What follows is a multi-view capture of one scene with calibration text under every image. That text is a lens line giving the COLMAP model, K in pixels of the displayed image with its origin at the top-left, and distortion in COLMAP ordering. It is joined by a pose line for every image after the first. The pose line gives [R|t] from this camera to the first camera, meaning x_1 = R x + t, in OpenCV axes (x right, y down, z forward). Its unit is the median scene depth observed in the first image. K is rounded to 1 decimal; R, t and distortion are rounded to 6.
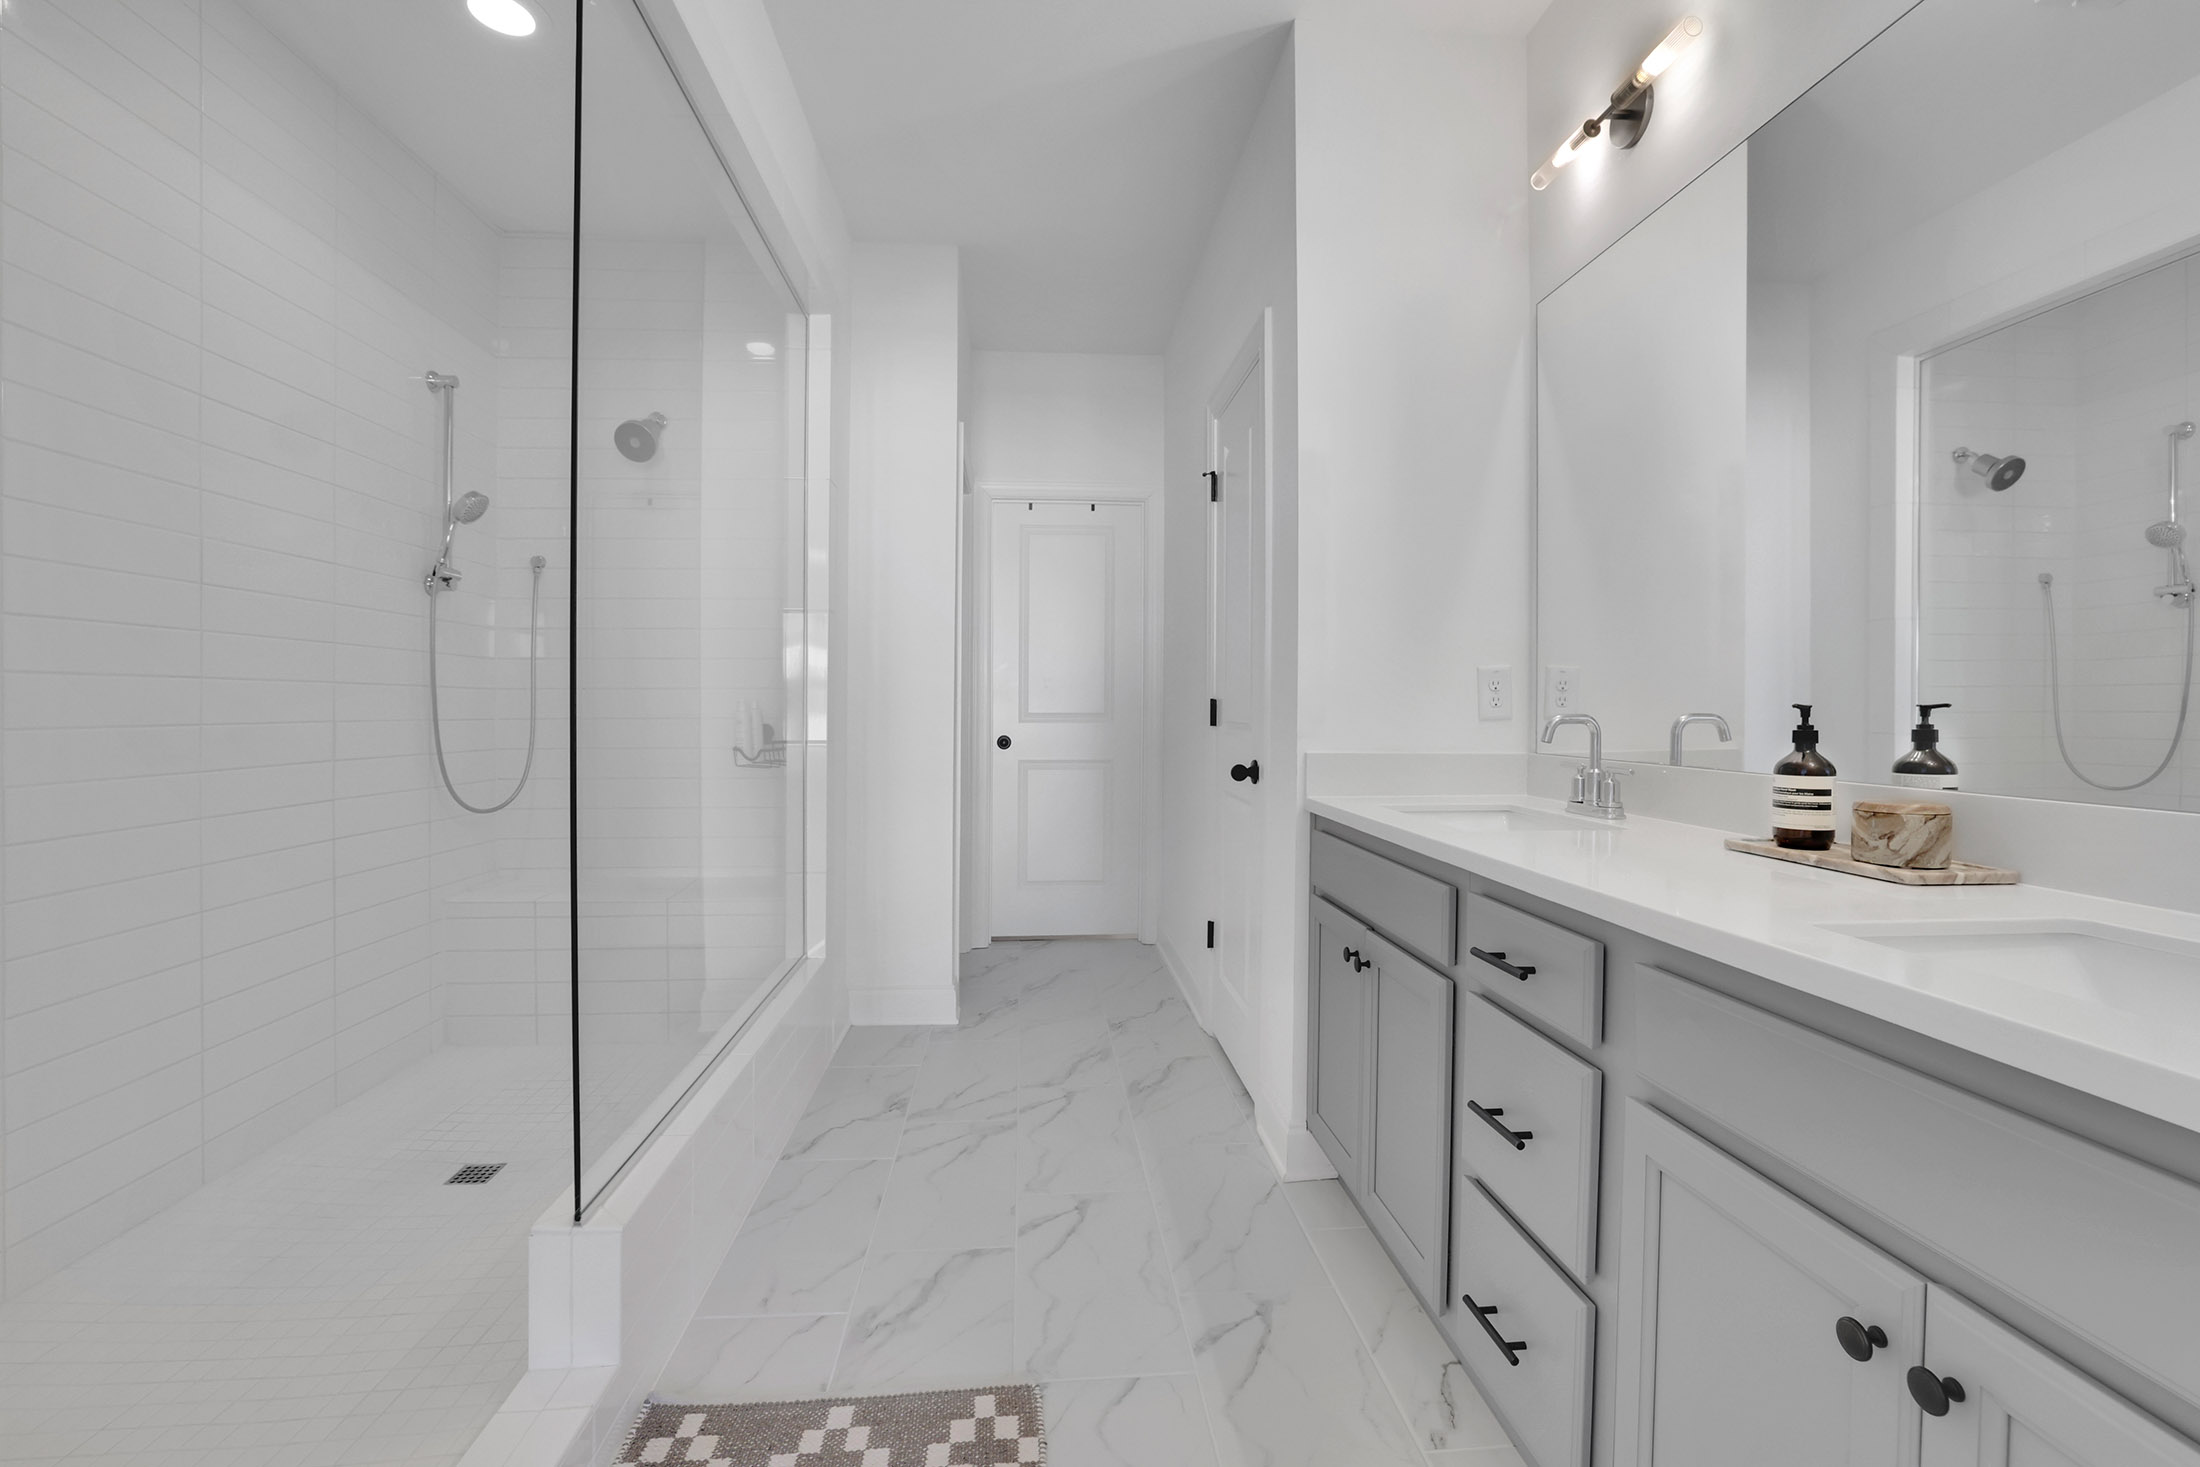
lens RADIAL K [[973.9, 0, 1091.4], [0, 973.9, 732.3], [0, 0, 1]] dist [-0.037110, 0.006587]
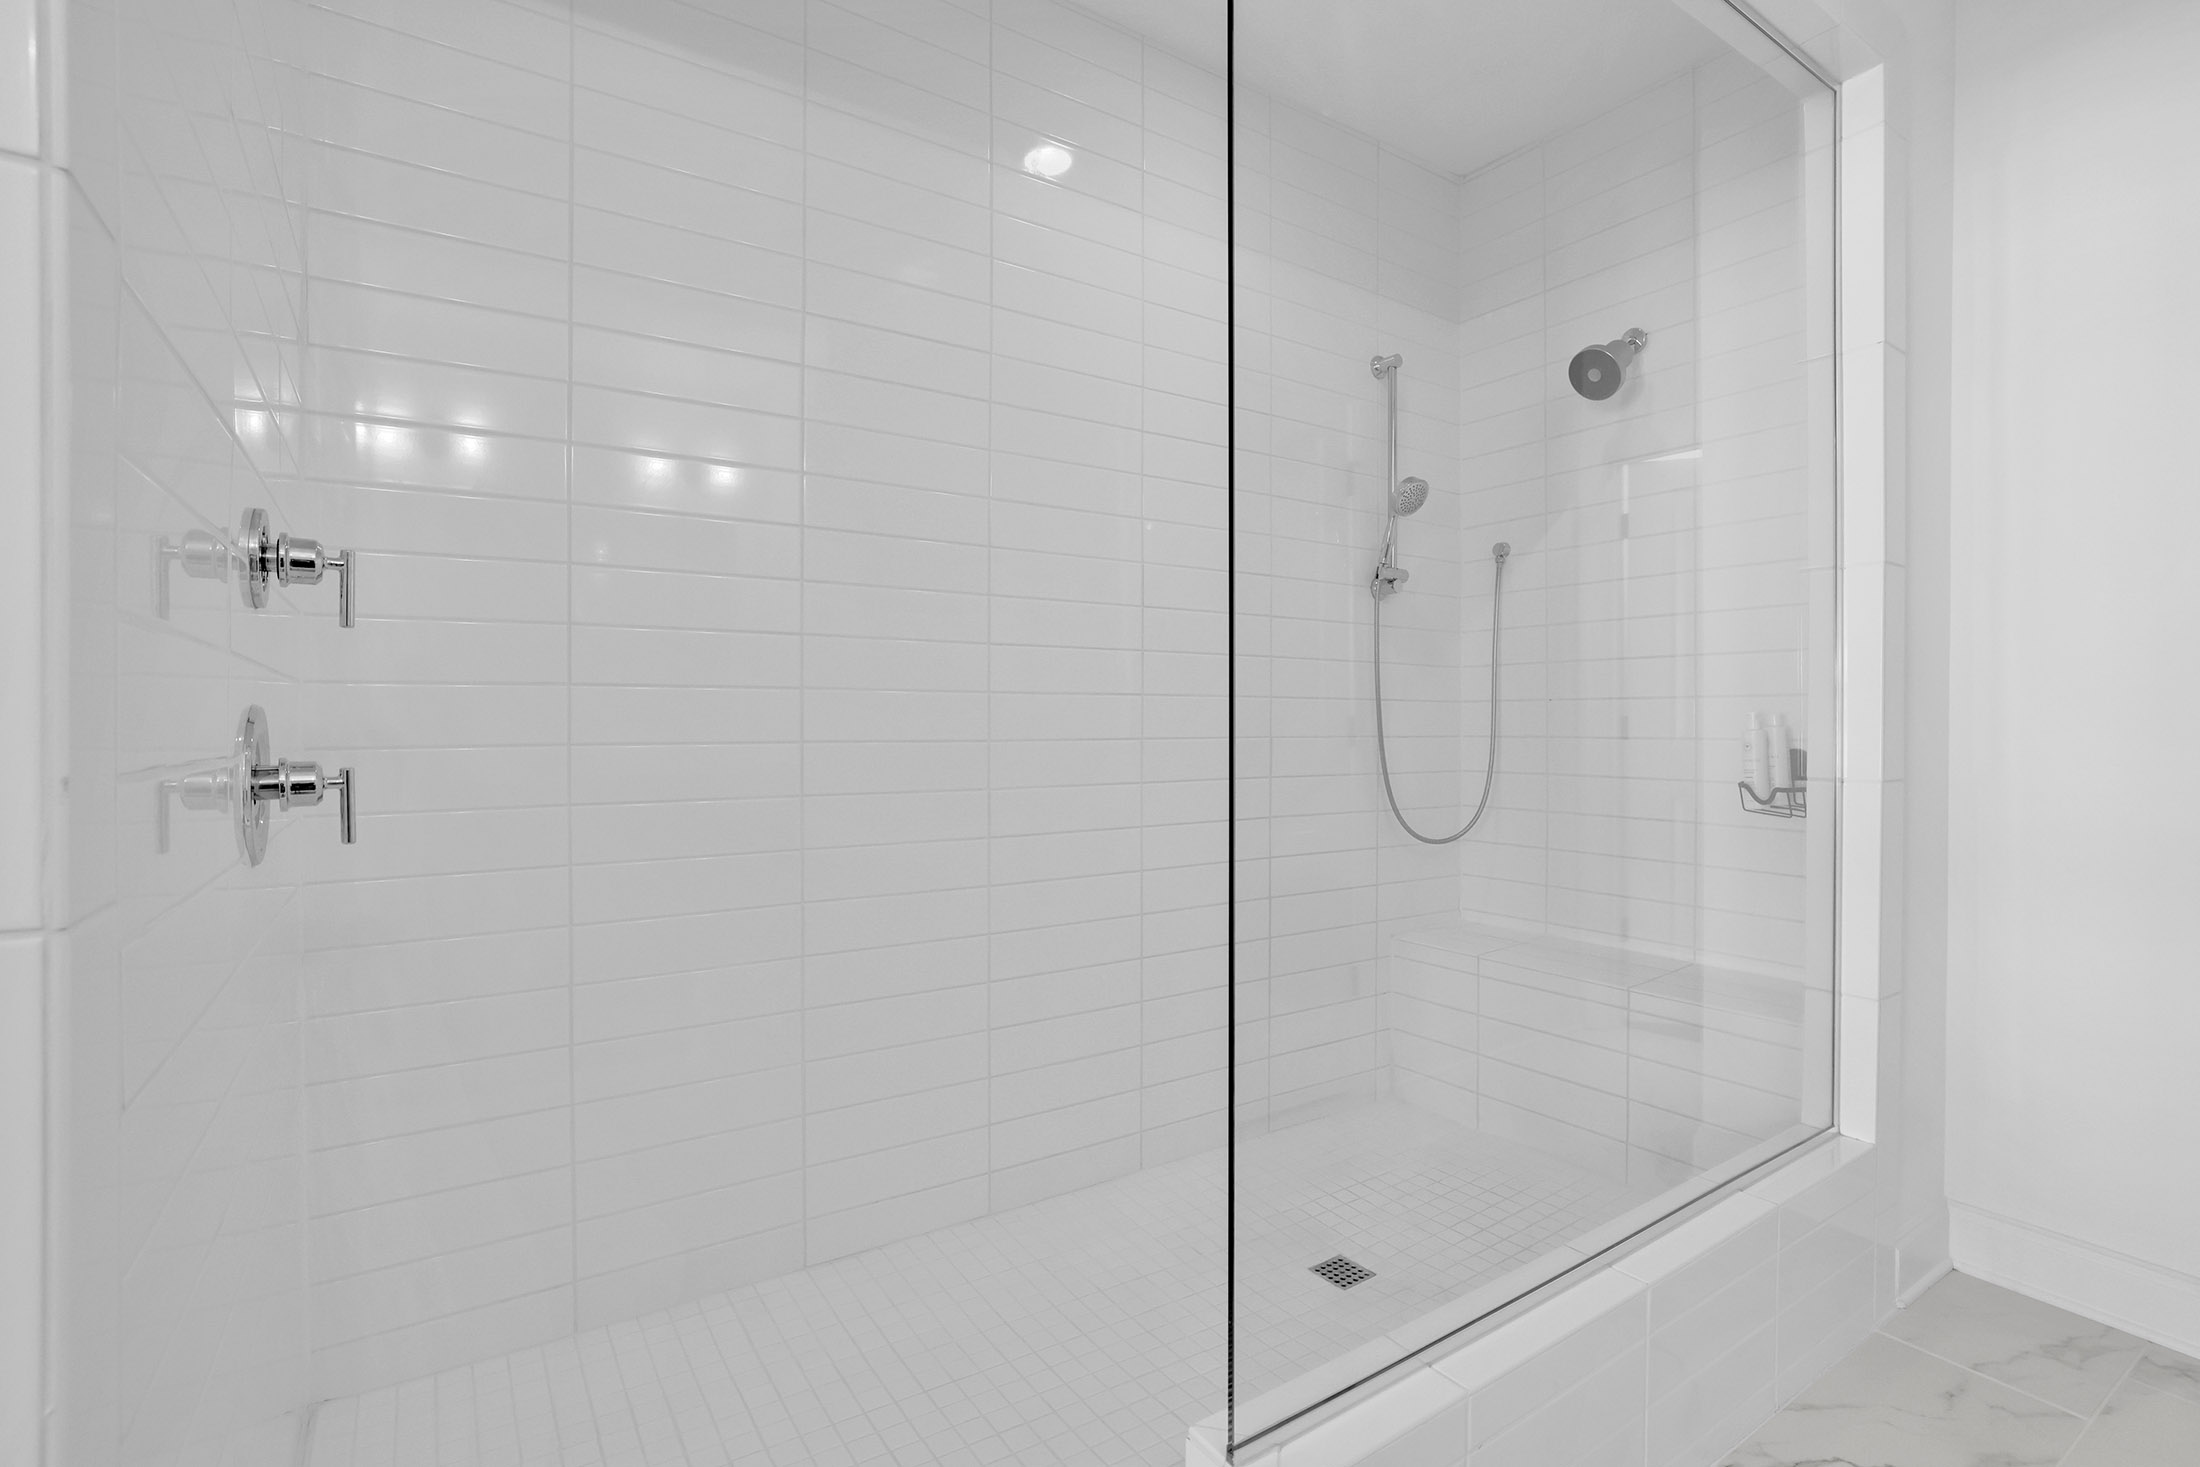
lens RADIAL K [[1043.2, 0, 1117.3], [0, 1043.2, 721.0], [0, 0, 1]] dist [-0.004400, 0.004047]
pose [[0.517364, -0.001571, -0.855764, 0.038502], [-0.024770, 0.999552, -0.016810, -0.005044], [0.855407, 0.029894, 0.517093, 0.292658]]
